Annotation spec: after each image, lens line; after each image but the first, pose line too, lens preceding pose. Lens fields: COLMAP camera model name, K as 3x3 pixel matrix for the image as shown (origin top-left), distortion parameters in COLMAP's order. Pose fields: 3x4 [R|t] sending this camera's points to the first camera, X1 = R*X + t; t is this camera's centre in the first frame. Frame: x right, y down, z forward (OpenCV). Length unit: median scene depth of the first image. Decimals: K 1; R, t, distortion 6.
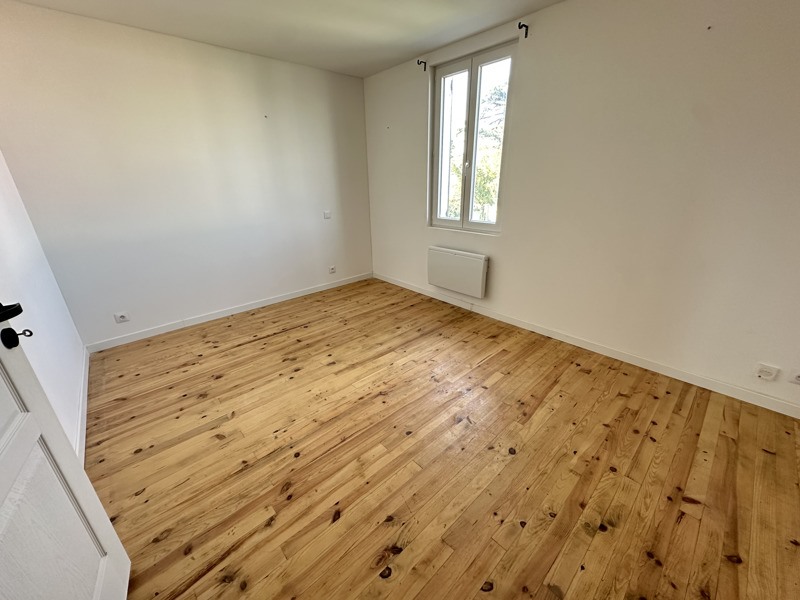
lens RADIAL K [[319.0, 0, 401.4], [0, 319.0, 300.7], [0, 0, 1]] dist [0.003245, -0.000303]
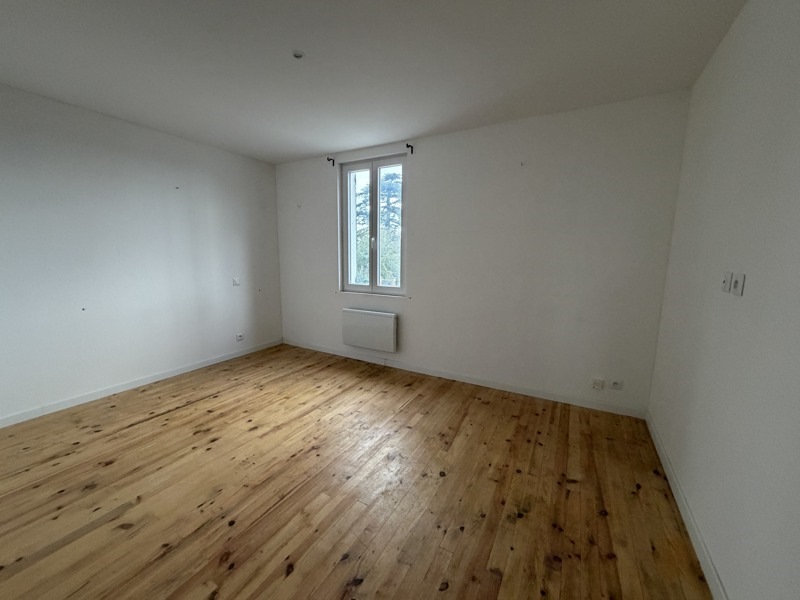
lens RADIAL K [[317.8, 0, 399.1], [0, 317.8, 299.6], [0, 0, 1]] dist [0.002980, 0.001298]
pose [[0.950639, -0.018628, 0.309740, -0.116159], [0.086842, 0.974279, -0.207937, 0.071804], [-0.297900, 0.224572, 0.927805, -0.122280]]
